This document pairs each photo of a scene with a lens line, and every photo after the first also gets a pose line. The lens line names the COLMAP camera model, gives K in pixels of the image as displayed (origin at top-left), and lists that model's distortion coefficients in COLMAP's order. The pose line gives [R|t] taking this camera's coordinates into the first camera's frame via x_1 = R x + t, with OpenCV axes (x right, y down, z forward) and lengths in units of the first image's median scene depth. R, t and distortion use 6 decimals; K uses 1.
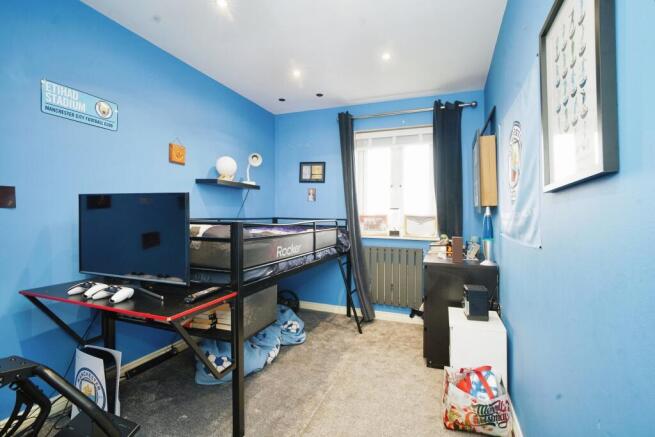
lens RADIAL K [[303.1, 0, 327.6], [0, 303.1, 217.8], [0, 0, 1]] dist [-0.010854, 0.000921]
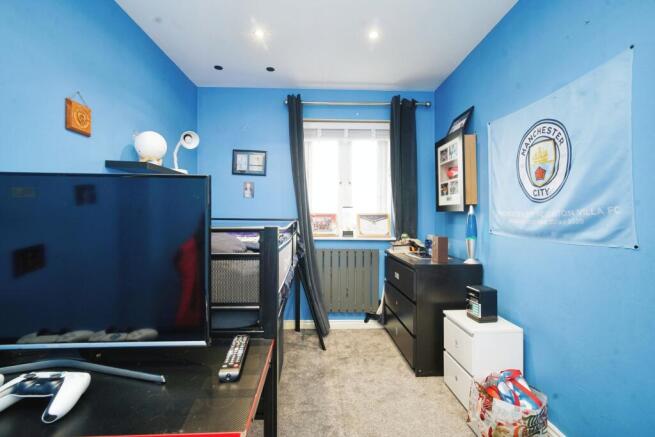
lens RADIAL K [[303.1, 0, 323.7], [0, 303.1, 214.6], [0, 0, 1]] dist [-0.010854, 0.000921]
pose [[0.919971, -0.005675, 0.391945, -0.238310], [0.007794, 0.999962, -0.003815, -0.004917], [-0.391908, 0.006564, 0.919981, 0.202085]]
